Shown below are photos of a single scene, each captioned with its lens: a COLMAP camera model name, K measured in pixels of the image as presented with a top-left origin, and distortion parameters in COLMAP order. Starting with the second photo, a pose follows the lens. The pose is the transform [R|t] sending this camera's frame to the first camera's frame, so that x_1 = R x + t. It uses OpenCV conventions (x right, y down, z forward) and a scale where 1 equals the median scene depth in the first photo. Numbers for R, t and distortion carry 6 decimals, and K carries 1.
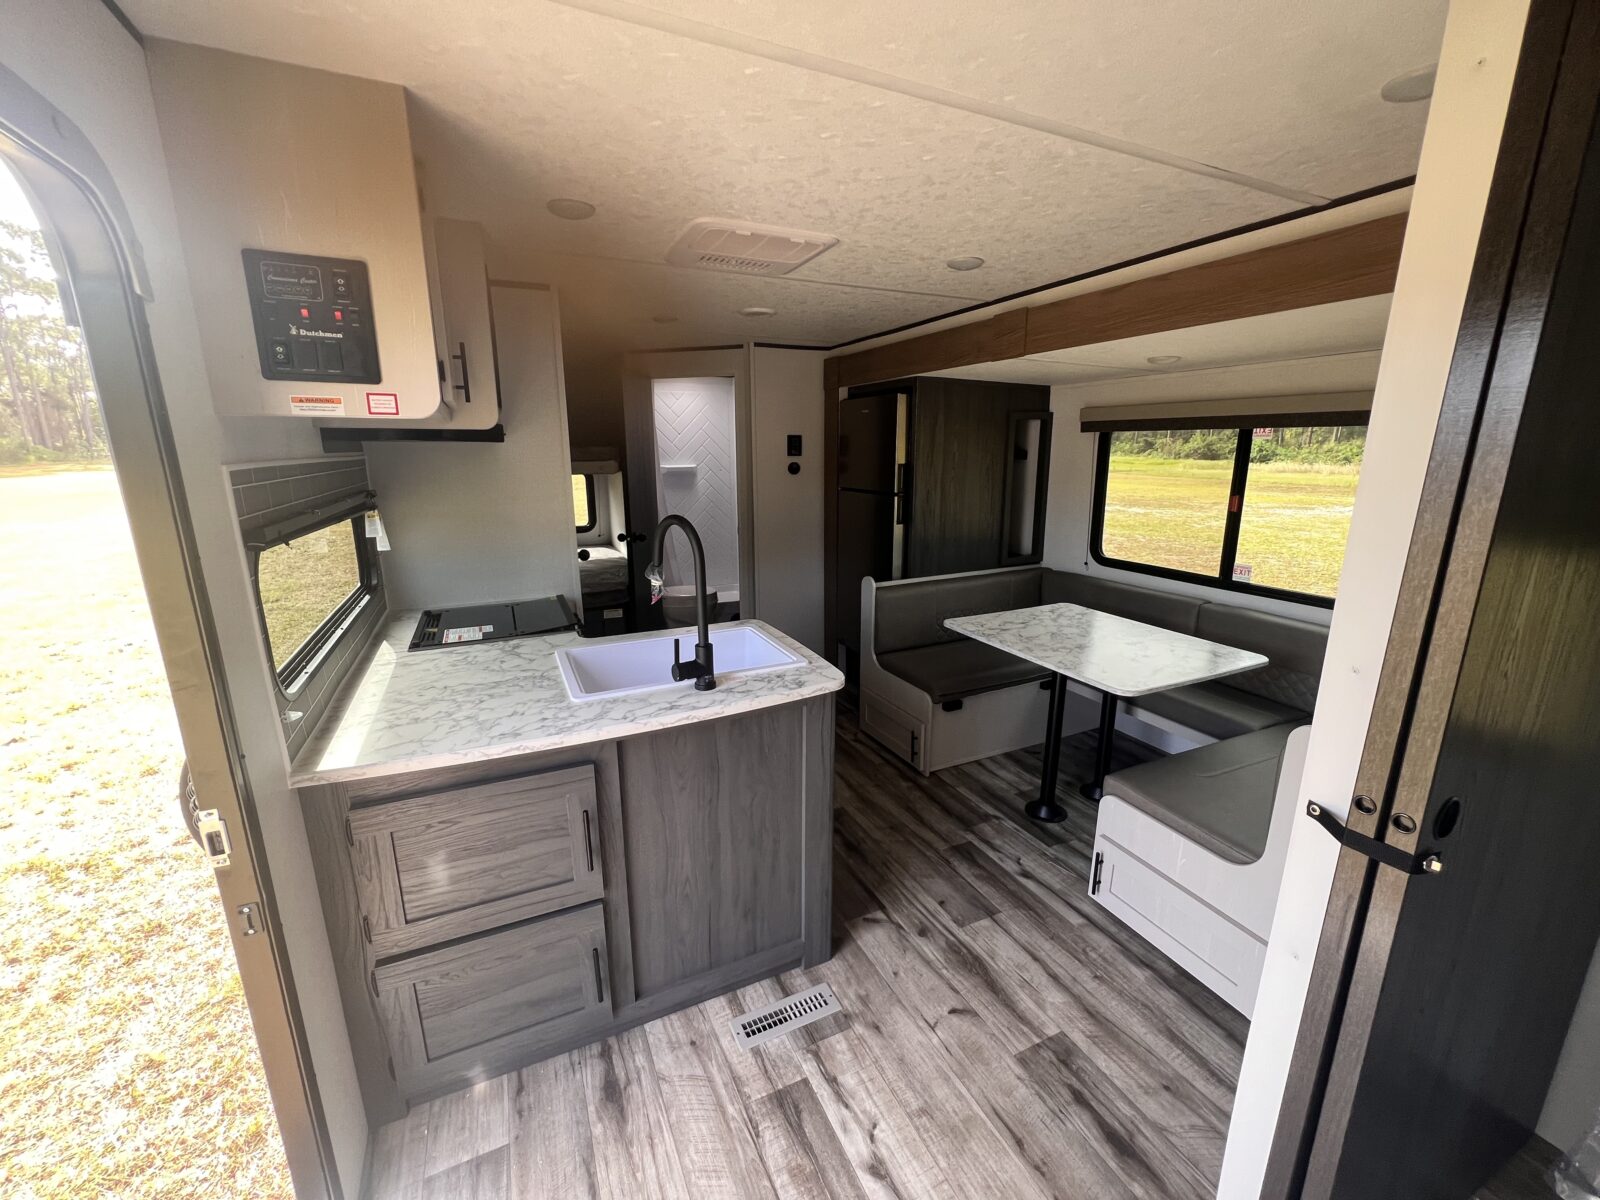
lens RADIAL K [[644.1, 0, 799.6], [0, 644.1, 602.5], [0, 0, 1]] dist [-0.001701, 0.000221]
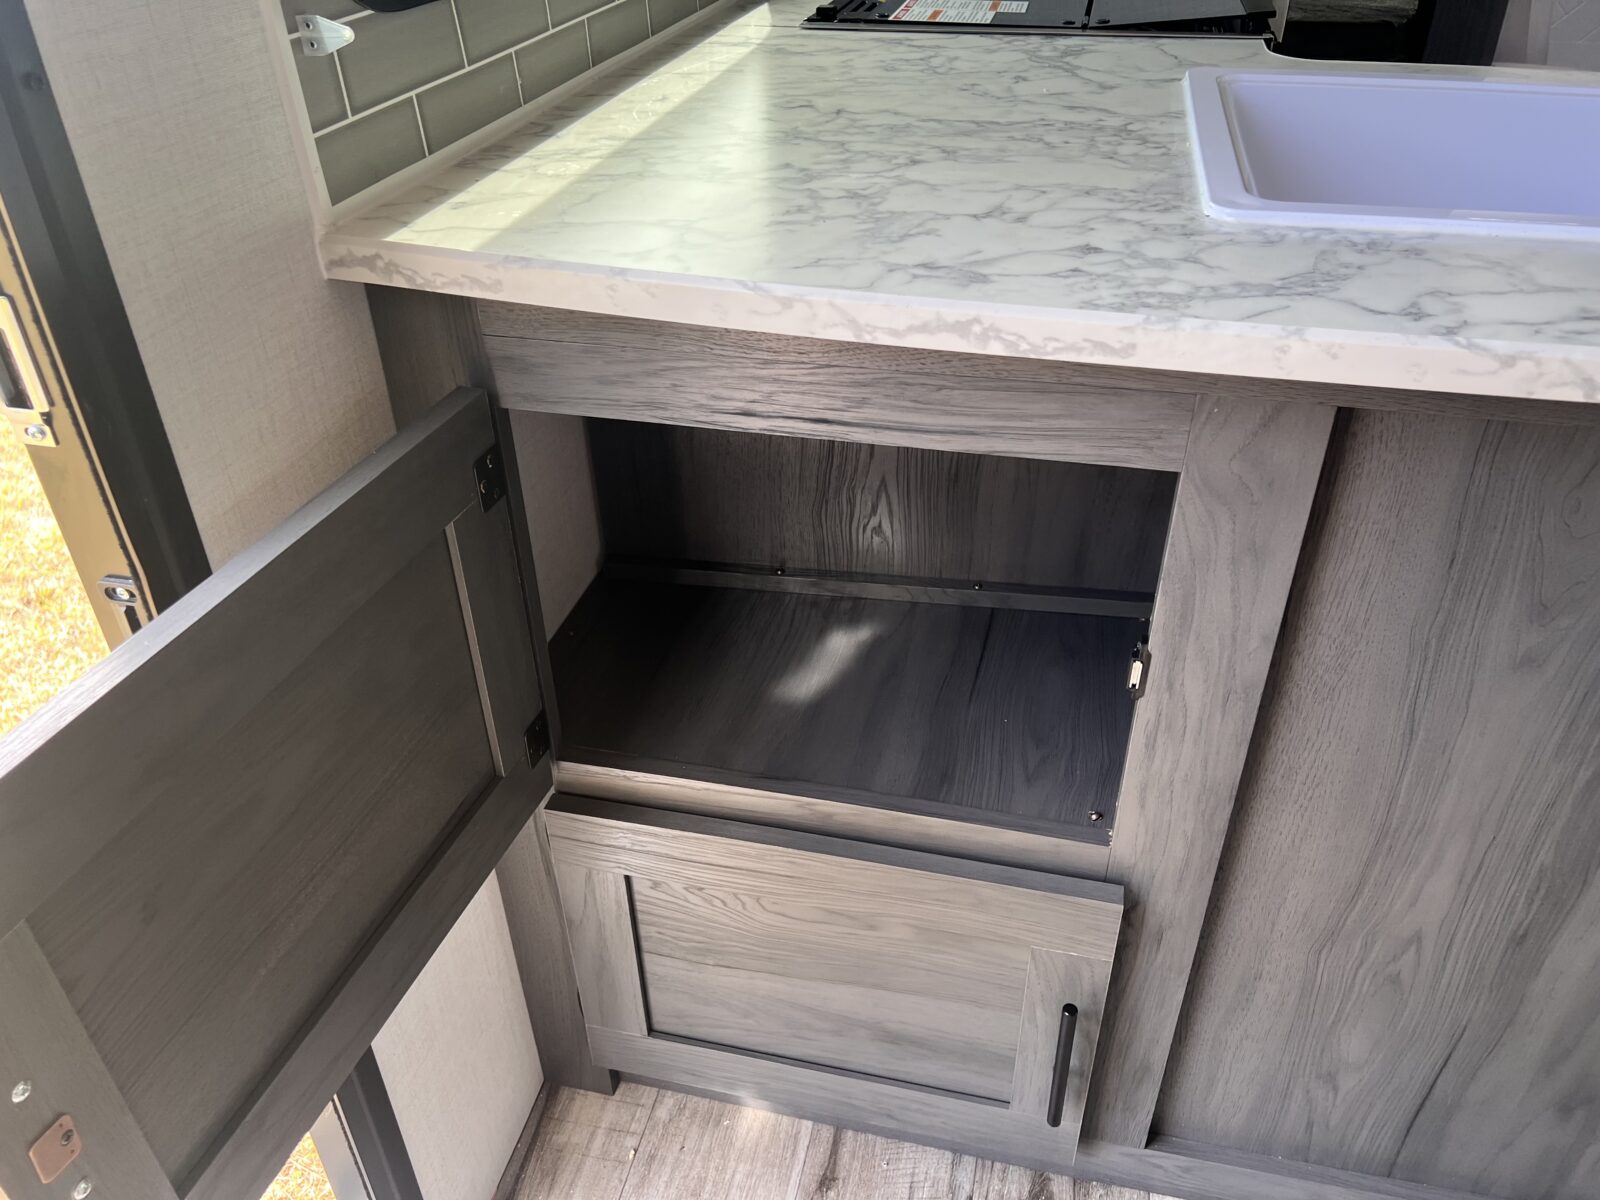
lens RADIAL K [[1229.1, 0, 800.0], [0, 1229.1, 600.0], [0, 0, 1]] dist [0.020318, -0.012427]
pose [[0.787028, 0.339502, -0.515098, -0.133281], [-0.138669, 0.910943, 0.388528, 0.095897], [0.601131, -0.234354, 0.764016, 0.373989]]
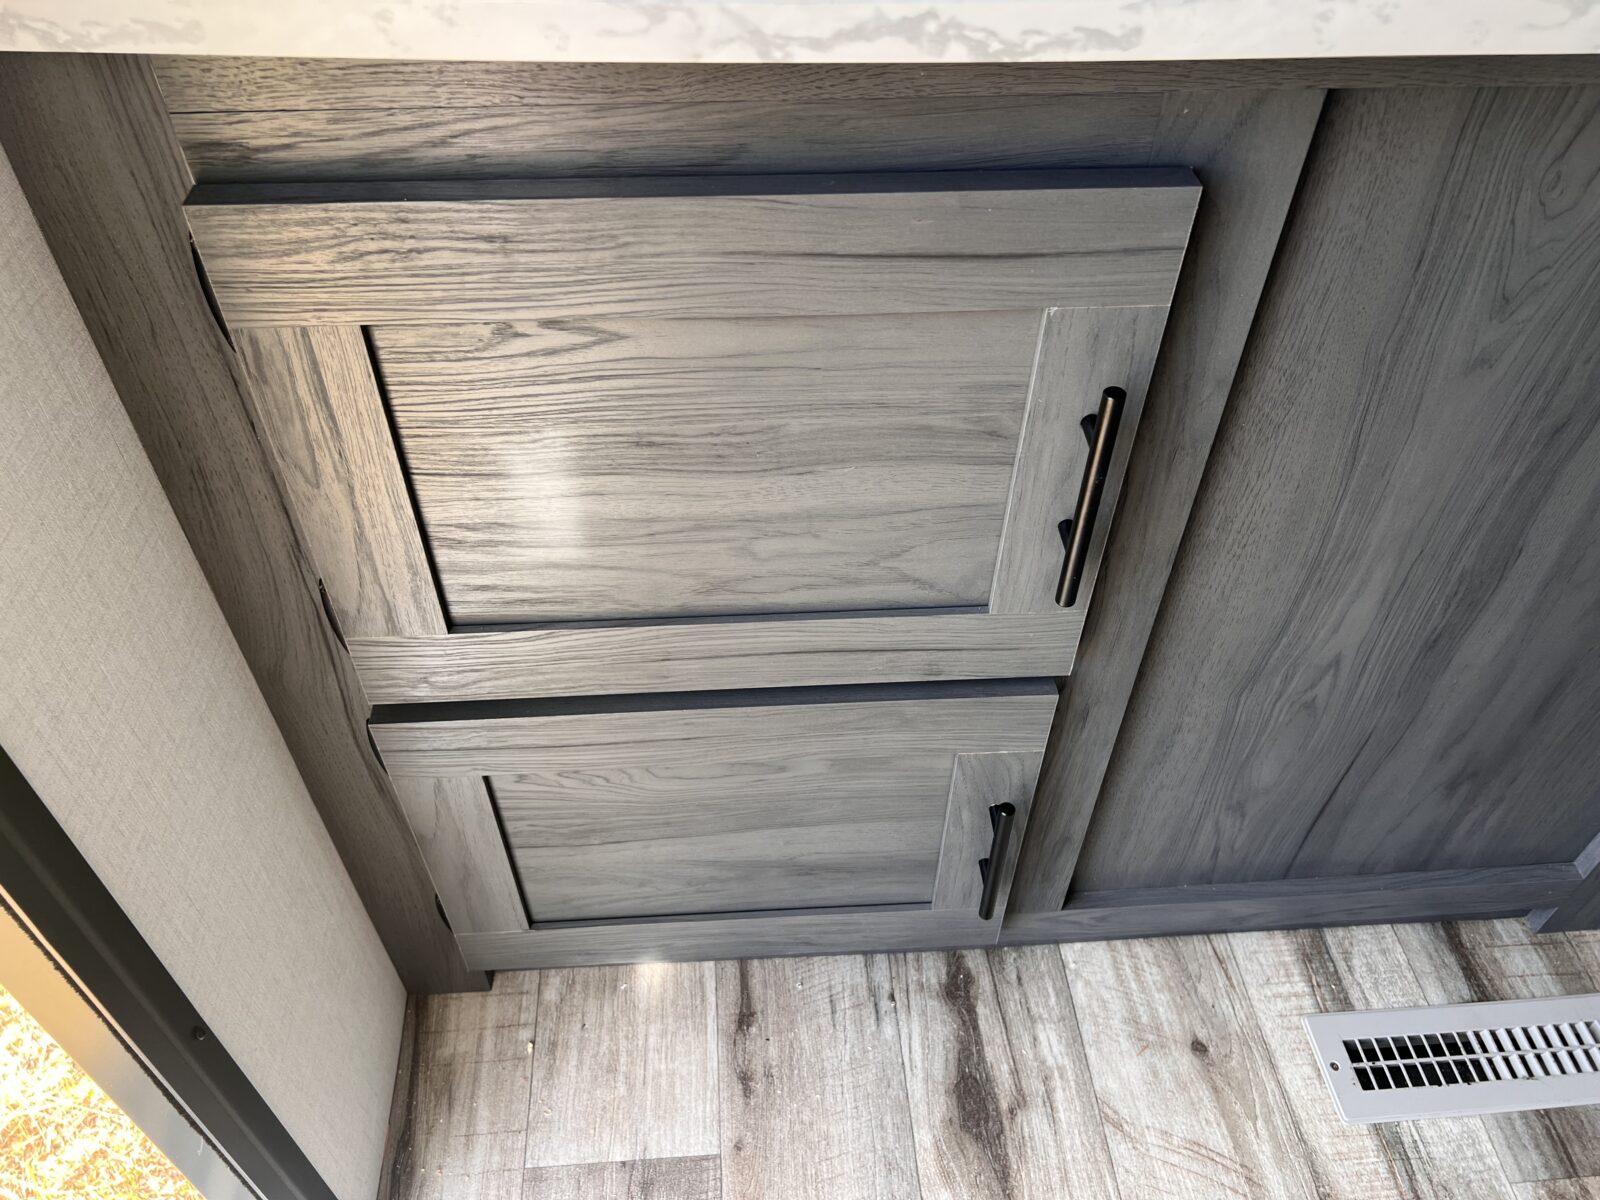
lens RADIAL K [[1242.9, 0, 798.6], [0, 1242.9, 619.6], [0, 0, 1]] dist [0.031920, -0.046845]
pose [[0.932255, 0.265798, -0.245462, -0.222034], [-0.094671, 0.834016, 0.543557, 0.117286], [0.349196, -0.483496, 0.802680, 0.410862]]
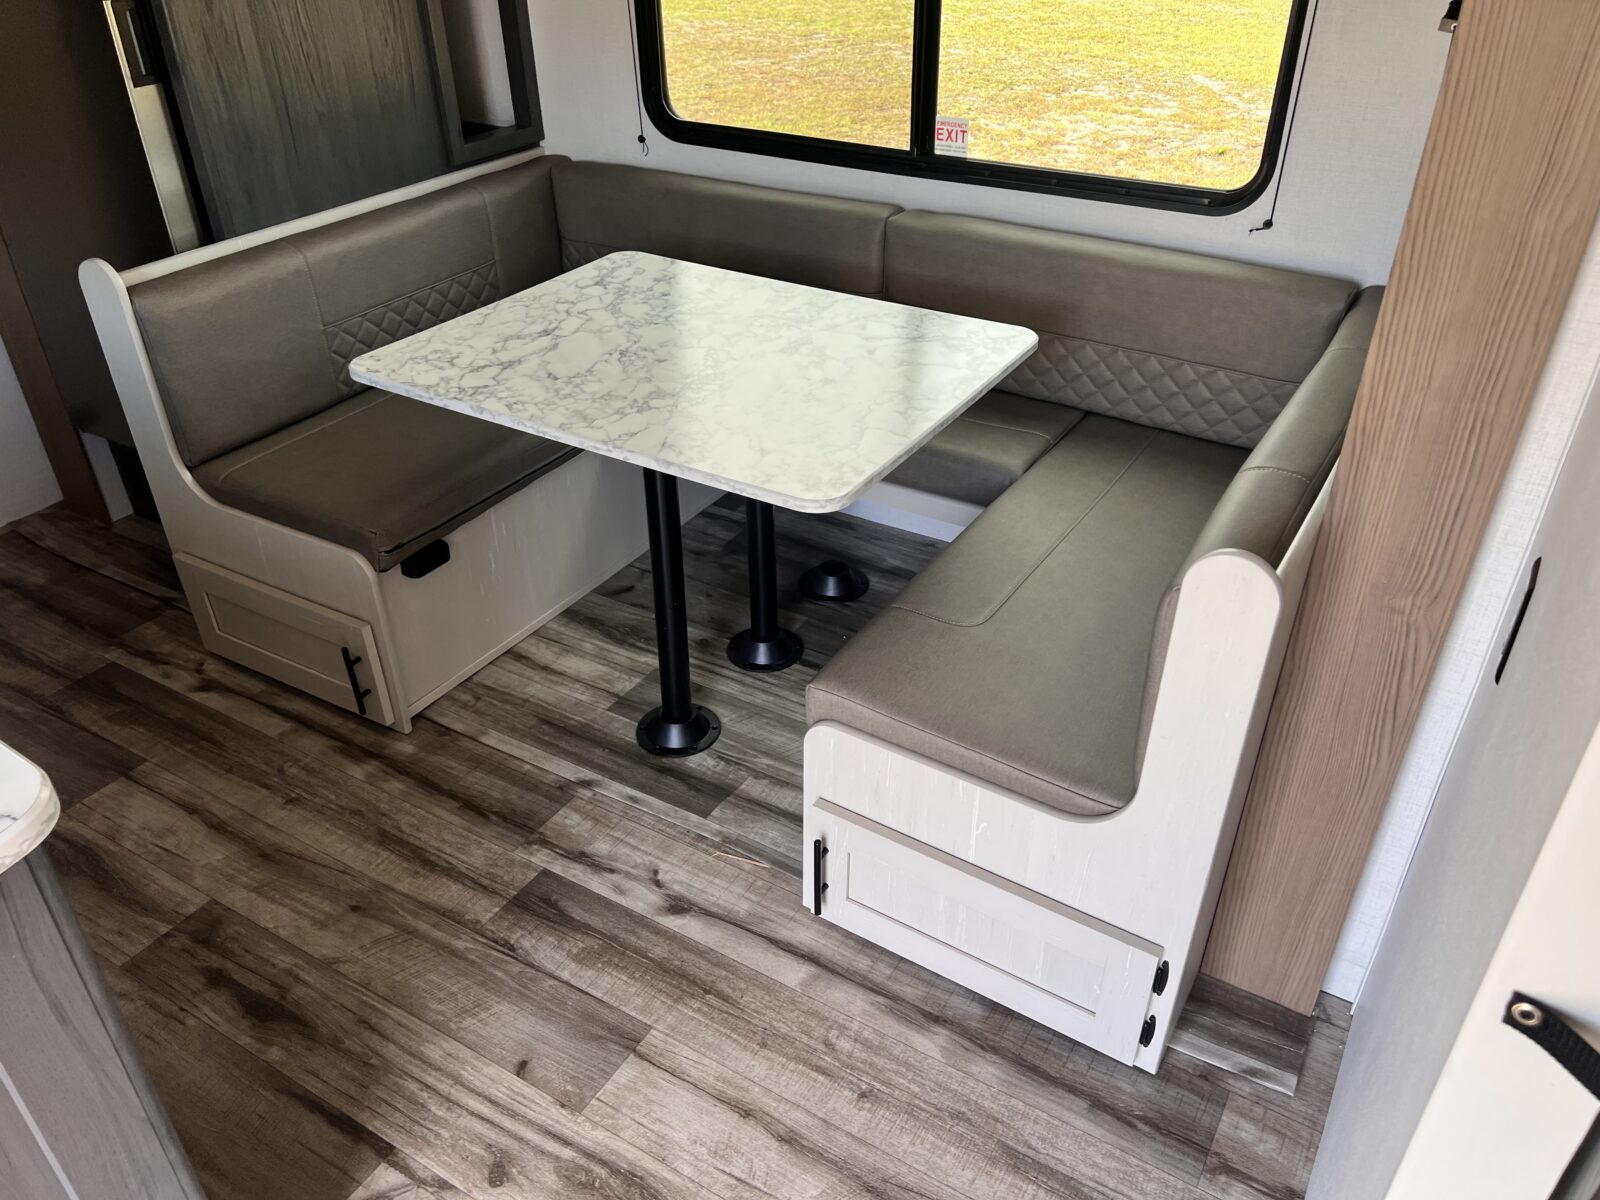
lens RADIAL K [[1204.3, 0, 813.2], [0, 1204.3, 608.1], [0, 0, 1]] dist [0.020788, -0.003135]
pose [[0.828612, -0.302409, 0.471118, 0.102965], [0.127475, 0.921360, 0.367213, -0.092893], [-0.545117, -0.244221, 0.801999, 0.350831]]
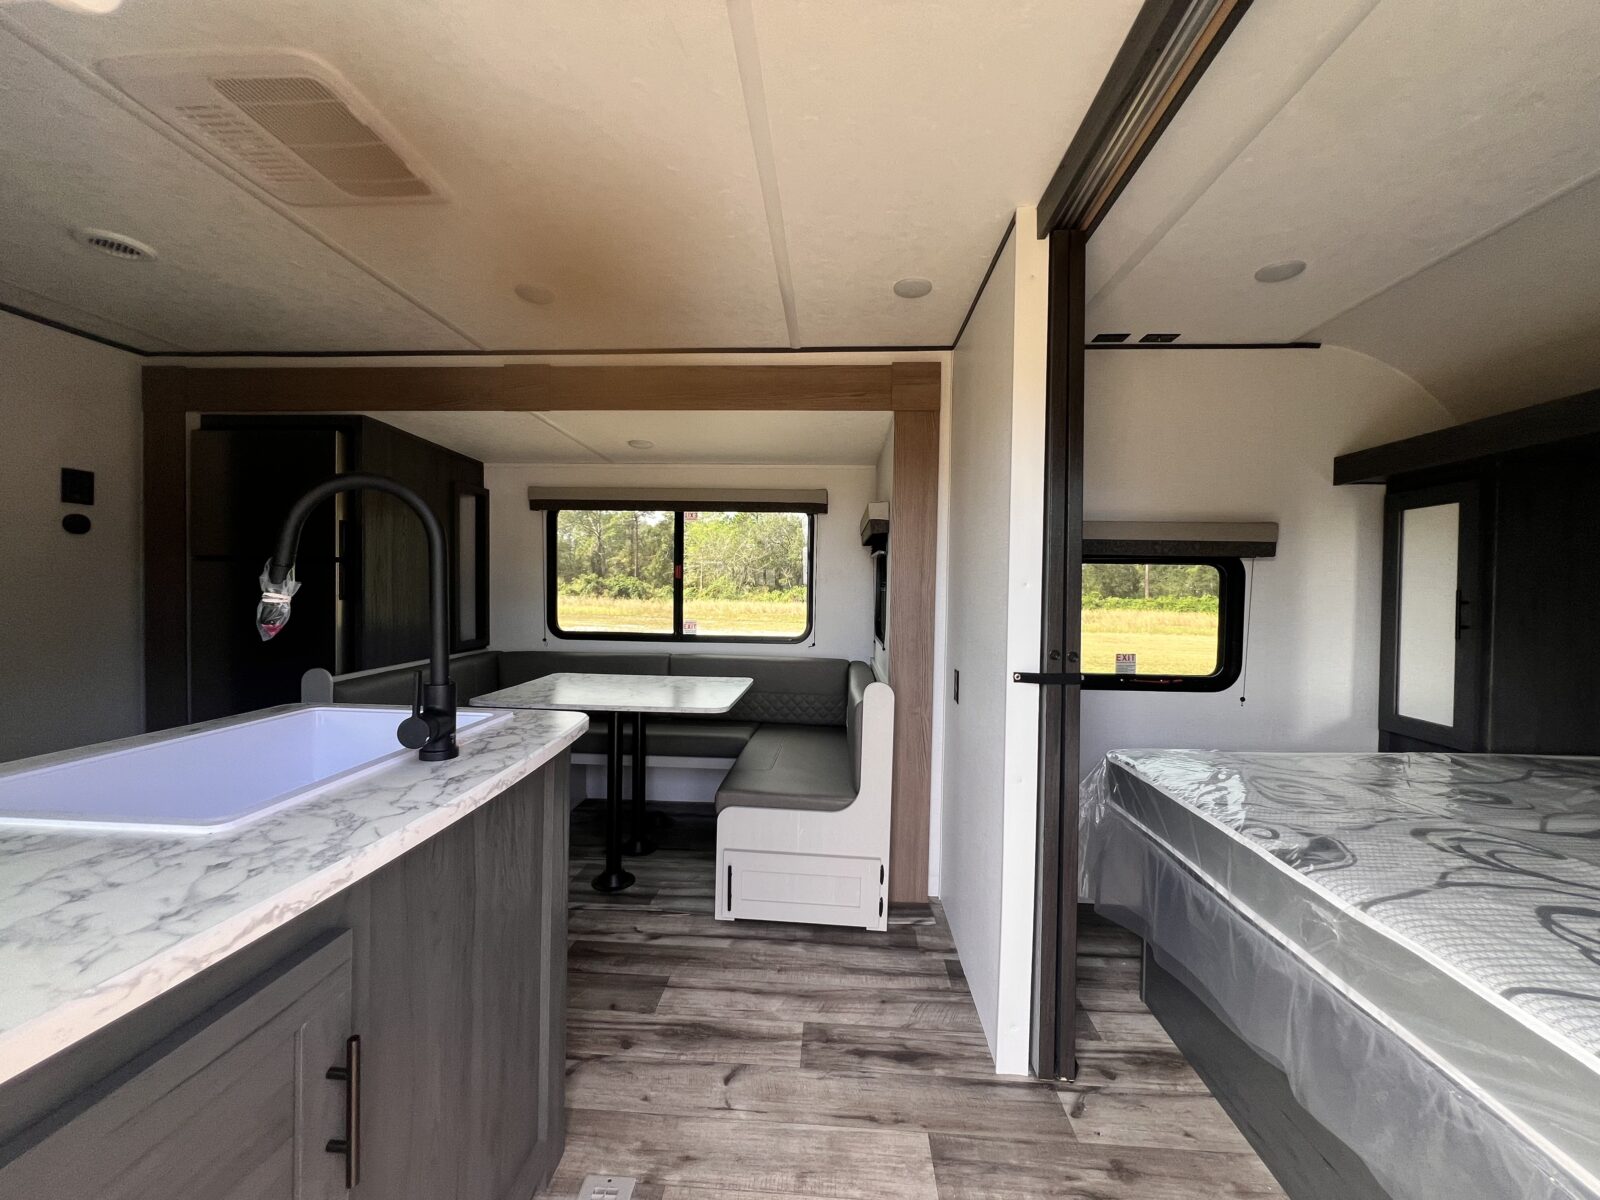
lens RADIAL K [[643.1, 0, 800.0], [0, 643.1, 600.0], [0, 0, 1]] dist [-0.002009, -0.000075]
pose [[0.477961, -0.005671, 0.878363, -0.416561], [0.190409, 0.976871, -0.097304, 0.090297], [-0.857495, 0.213755, 0.467986, 0.323705]]
